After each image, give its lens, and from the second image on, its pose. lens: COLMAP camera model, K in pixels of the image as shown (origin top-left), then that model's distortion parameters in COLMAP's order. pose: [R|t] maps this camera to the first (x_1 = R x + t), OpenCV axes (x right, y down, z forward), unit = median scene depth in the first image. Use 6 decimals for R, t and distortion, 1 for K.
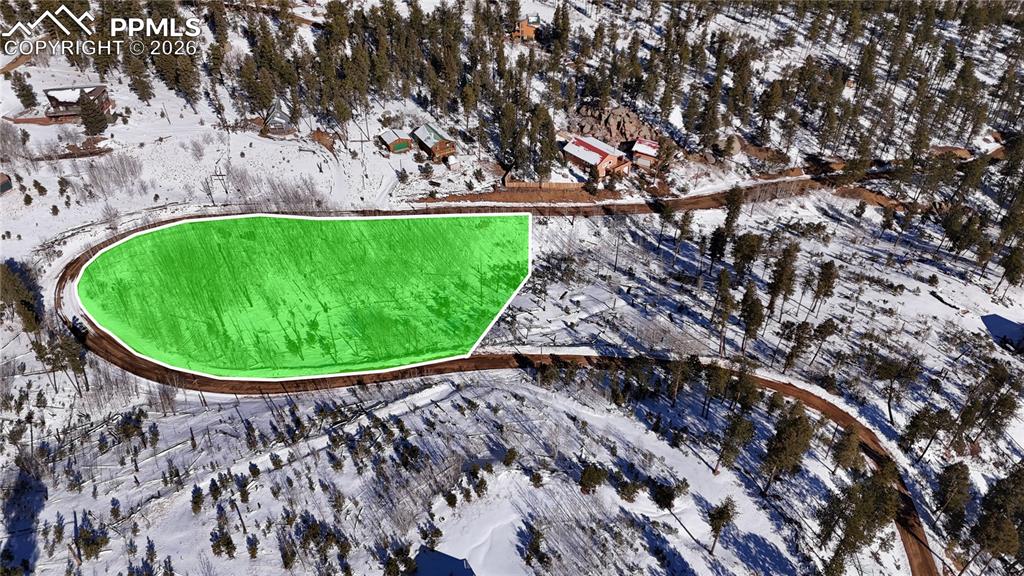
lens RADIAL K [[743.7, 0, 522.2], [0, 743.7, 283.5], [0, 0, 1]] dist [0.107688, -0.120644]
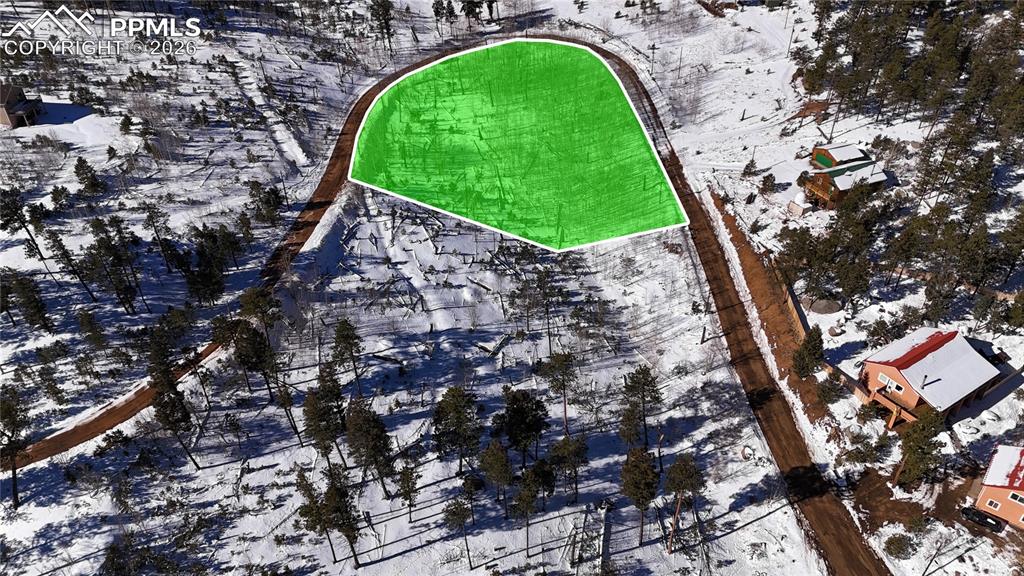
lens RADIAL K [[742.6, 0, 522.3], [0, 742.6, 287.2], [0, 0, 1]] dist [0.082043, -0.072160]
pose [[-0.109509, 0.594594, -0.796534, 0.795293], [-0.616324, 0.588091, 0.523730, -0.491148], [0.779841, 0.548276, 0.302061, 1.004801]]
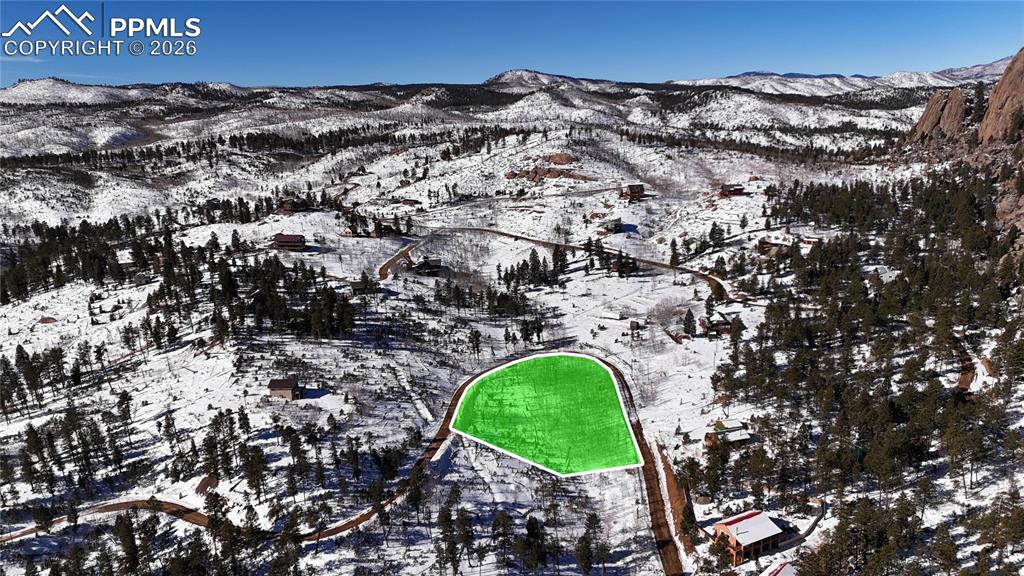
lens RADIAL K [[742.6, 0, 522.5], [0, 742.6, 283.8], [0, 0, 1]] dist [0.161299, -0.312429]
pose [[-0.197848, 0.242663, -0.949722, 1.617273], [-0.594131, 0.740935, 0.313086, -0.876878], [0.779656, 0.626203, -0.002419, 0.956378]]
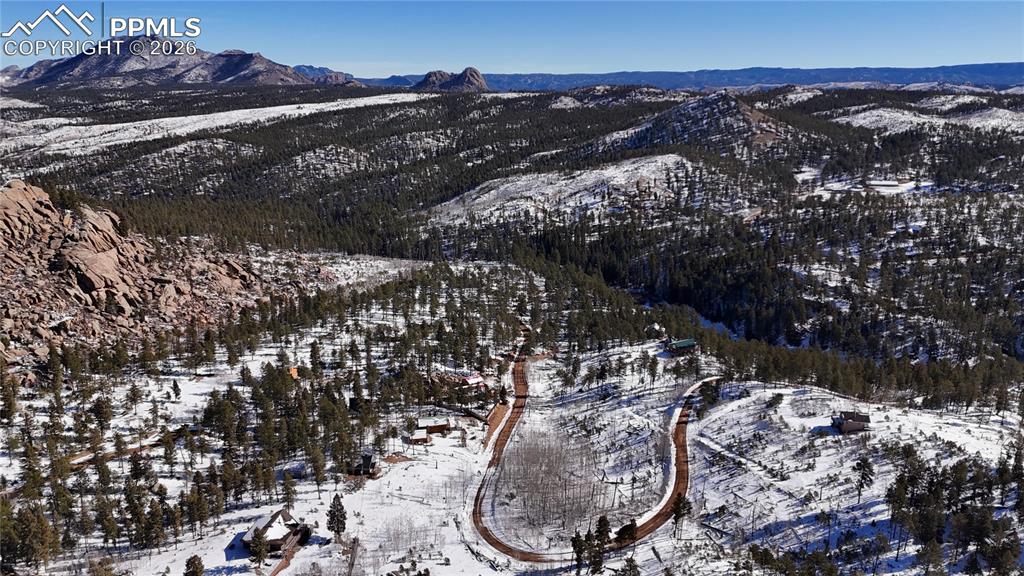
lens RADIAL K [[743.7, 0, 522.2], [0, 743.7, 283.5], [0, 0, 1]] dist [0.107688, -0.120644]
pose [[0.312086, -0.234382, 0.920688, -2.030631], [0.582025, 0.813113, 0.009707, -0.505143], [-0.750899, 0.532834, 0.390178, 0.324605]]
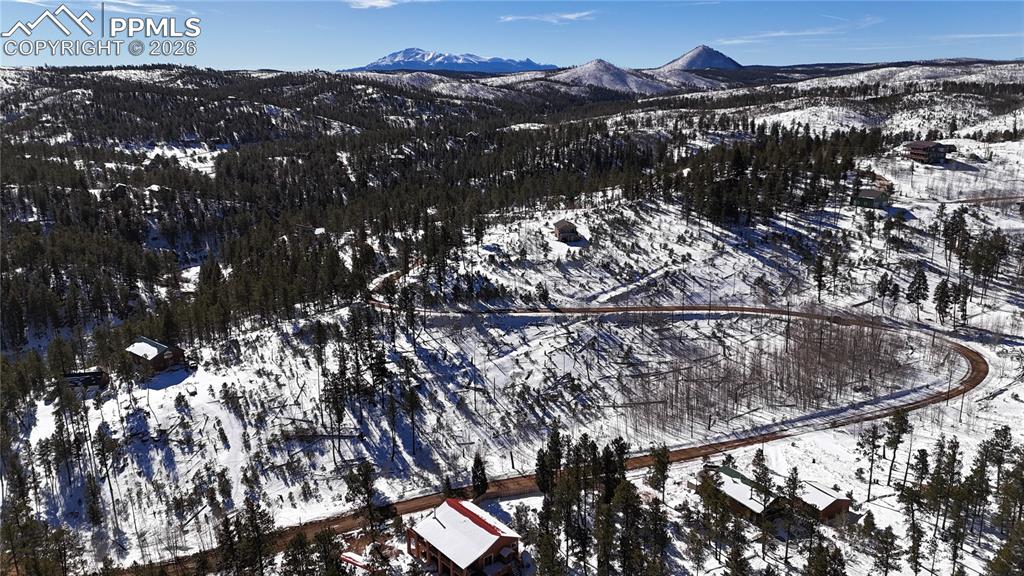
lens RADIAL K [[751.4, 0, 524.2], [0, 751.4, 285.4], [0, 0, 1]] dist [0.062789, -0.000482]
pose [[-0.999526, 0.005126, -0.030341, 0.119749], [-0.021433, 0.591511, 0.806012, -1.206828], [0.022079, 0.806281, -0.591121, 1.930388]]
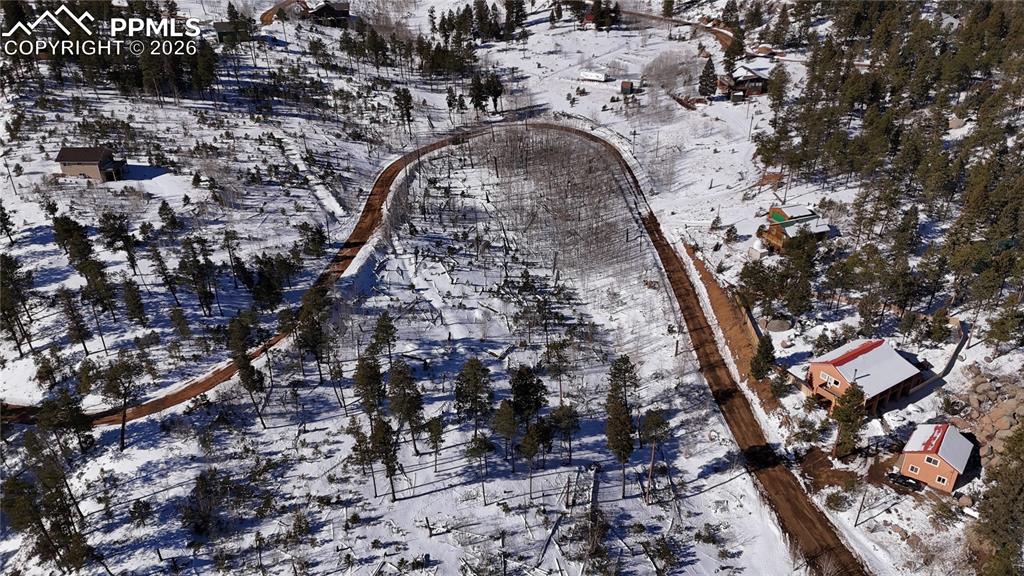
lens RADIAL K [[743.7, 0, 522.2], [0, 743.7, 283.5], [0, 0, 1]] dist [0.107688, -0.120644]
pose [[-0.105904, 0.470320, -0.876118, 1.005568], [-0.621011, 0.656841, 0.427674, -0.502626], [0.776614, 0.589372, 0.222512, 1.012613]]
